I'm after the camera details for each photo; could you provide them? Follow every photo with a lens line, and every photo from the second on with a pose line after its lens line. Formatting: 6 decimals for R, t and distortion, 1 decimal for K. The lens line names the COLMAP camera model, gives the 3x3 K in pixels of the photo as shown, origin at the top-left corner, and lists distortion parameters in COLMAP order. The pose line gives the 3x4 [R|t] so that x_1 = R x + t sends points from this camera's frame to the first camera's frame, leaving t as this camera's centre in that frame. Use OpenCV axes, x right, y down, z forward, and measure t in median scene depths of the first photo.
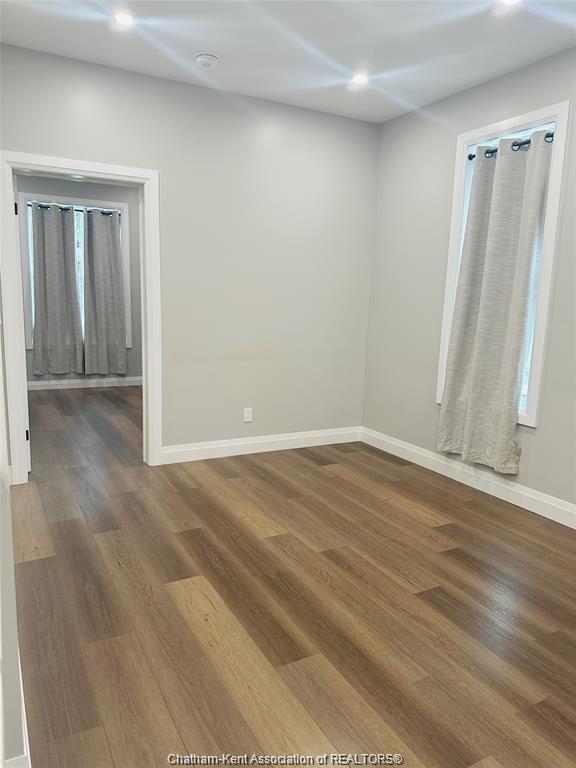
lens RADIAL K [[547.2, 0, 290.8], [0, 547.2, 382.5], [0, 0, 1]] dist [0.071810, -0.089561]
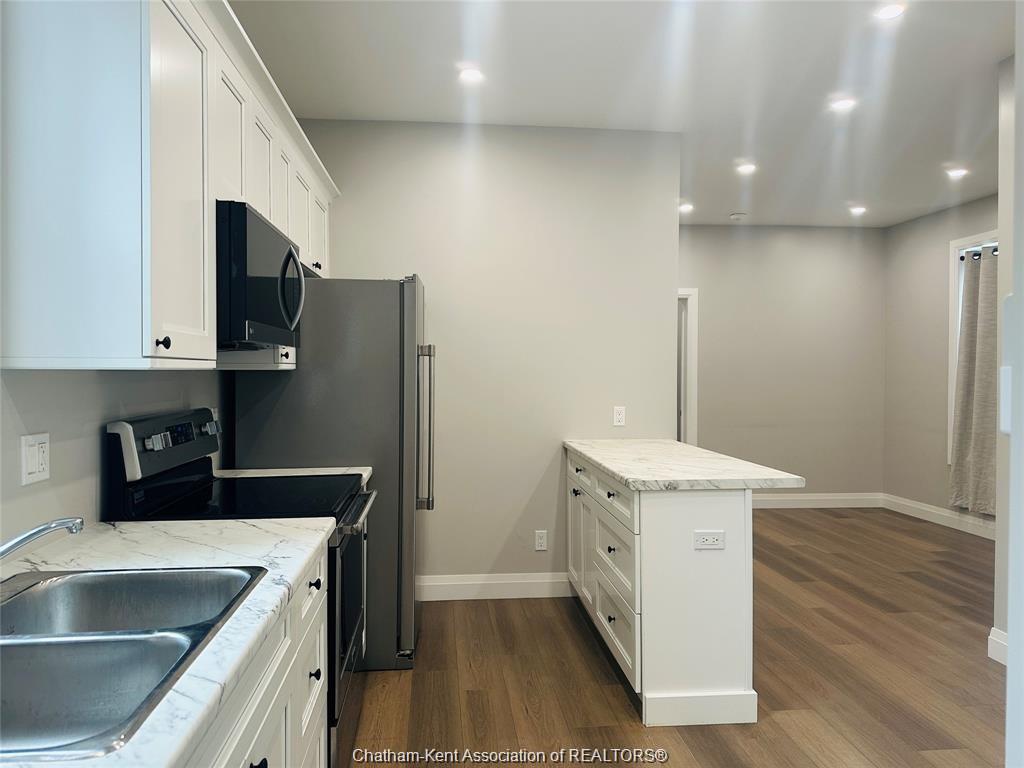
lens RADIAL K [[729.6, 0, 515.1], [0, 729.6, 381.2], [0, 0, 1]] dist [0.071810, -0.089561]
pose [[0.922811, -0.025803, -0.384389, 0.036406], [-0.033099, 0.988755, -0.145835, 0.129489], [0.383829, 0.147301, 0.911580, -0.816152]]
